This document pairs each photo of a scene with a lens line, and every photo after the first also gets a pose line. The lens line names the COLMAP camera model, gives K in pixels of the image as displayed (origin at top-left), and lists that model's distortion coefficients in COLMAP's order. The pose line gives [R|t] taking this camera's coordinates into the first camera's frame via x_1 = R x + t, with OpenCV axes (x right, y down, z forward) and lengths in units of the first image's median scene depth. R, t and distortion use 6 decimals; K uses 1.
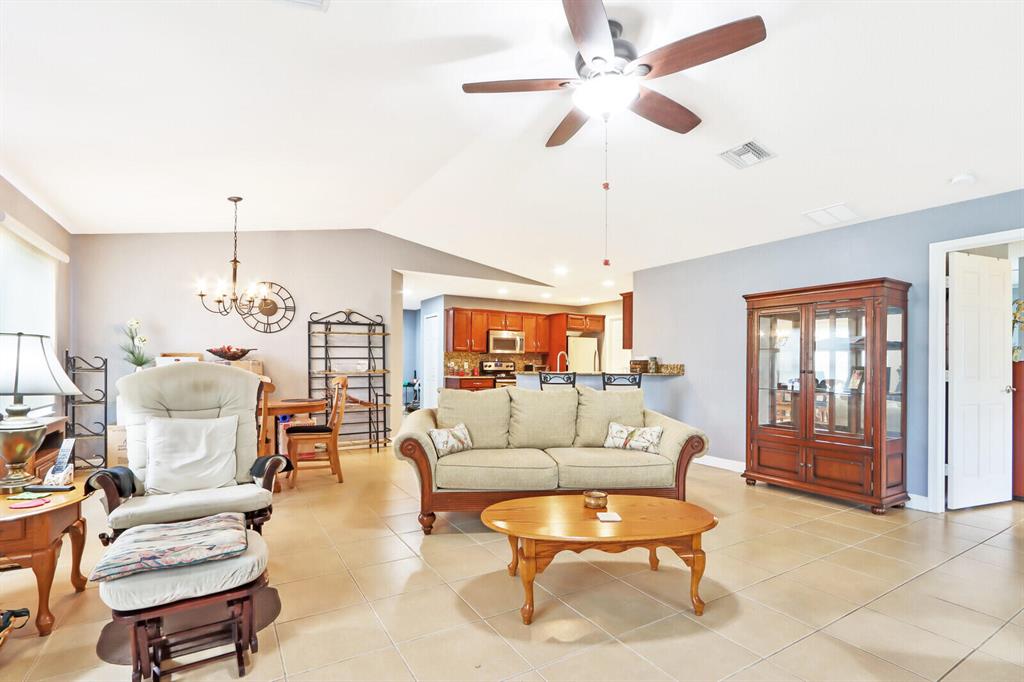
lens RADIAL K [[509.3, 0, 507.4], [0, 509.3, 361.0], [0, 0, 1]] dist [-0.001394, -0.000272]
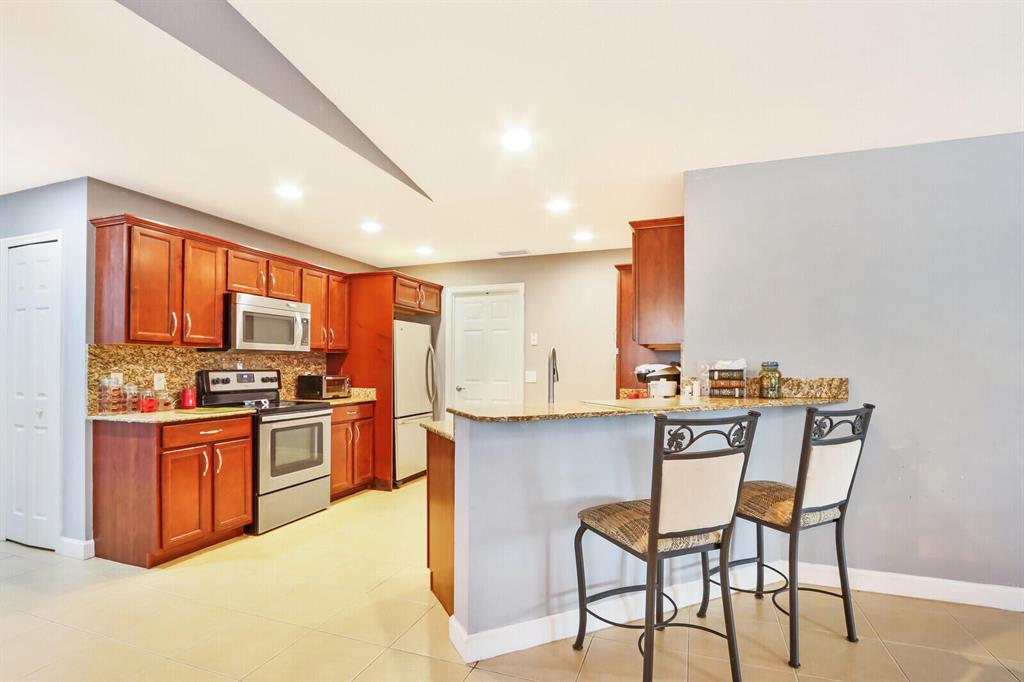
lens RADIAL K [[509.3, 0, 507.4], [0, 509.3, 361.0], [0, 0, 1]] dist [-0.001394, -0.000272]
pose [[0.772526, -0.002225, 0.634979, -0.119904], [0.000974, 0.999997, 0.002318, -0.007050], [-0.634982, -0.001173, 0.772526, 0.541240]]
